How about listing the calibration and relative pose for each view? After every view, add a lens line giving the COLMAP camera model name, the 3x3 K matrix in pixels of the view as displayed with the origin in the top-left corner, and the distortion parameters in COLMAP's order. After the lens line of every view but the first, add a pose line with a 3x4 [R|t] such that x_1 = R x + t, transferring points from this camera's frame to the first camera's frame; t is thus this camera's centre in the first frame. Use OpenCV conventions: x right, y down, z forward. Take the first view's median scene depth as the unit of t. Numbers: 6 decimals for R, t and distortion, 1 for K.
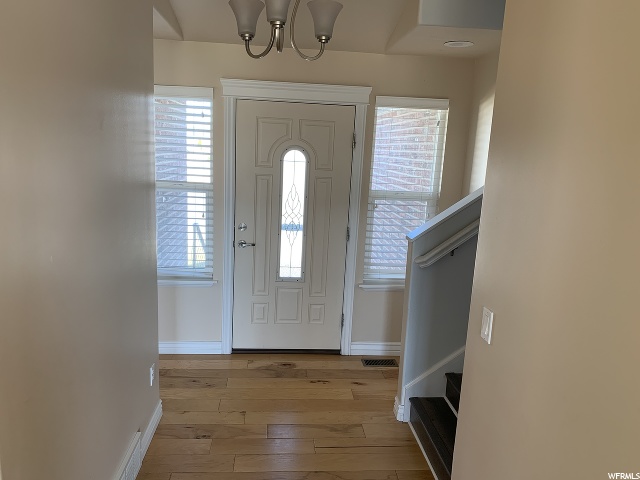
lens RADIAL K [[488.5, 0, 320.0], [0, 488.5, 240.0], [0, 0, 1]] dist [0.006620, -0.012128]
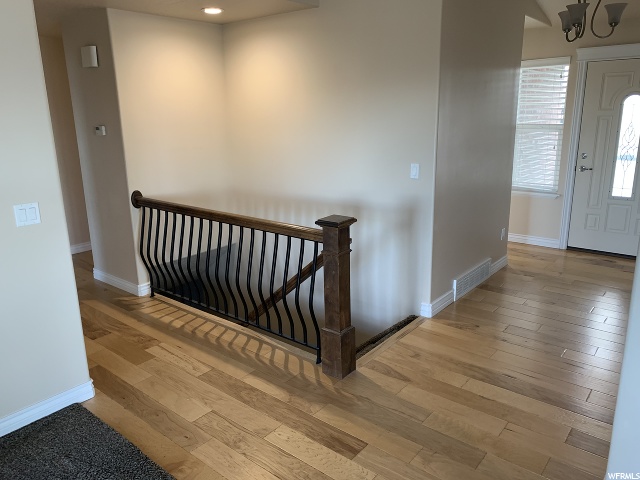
lens RADIAL K [[488.5, 0, 320.0], [0, 488.5, 240.0], [0, 0, 1]] dist [0.006620, -0.012128]
pose [[0.720225, 0.111939, -0.684650, 0.274379], [-0.072984, 0.993646, 0.085683, 0.143990], [0.689891, -0.011742, 0.723818, -0.508404]]
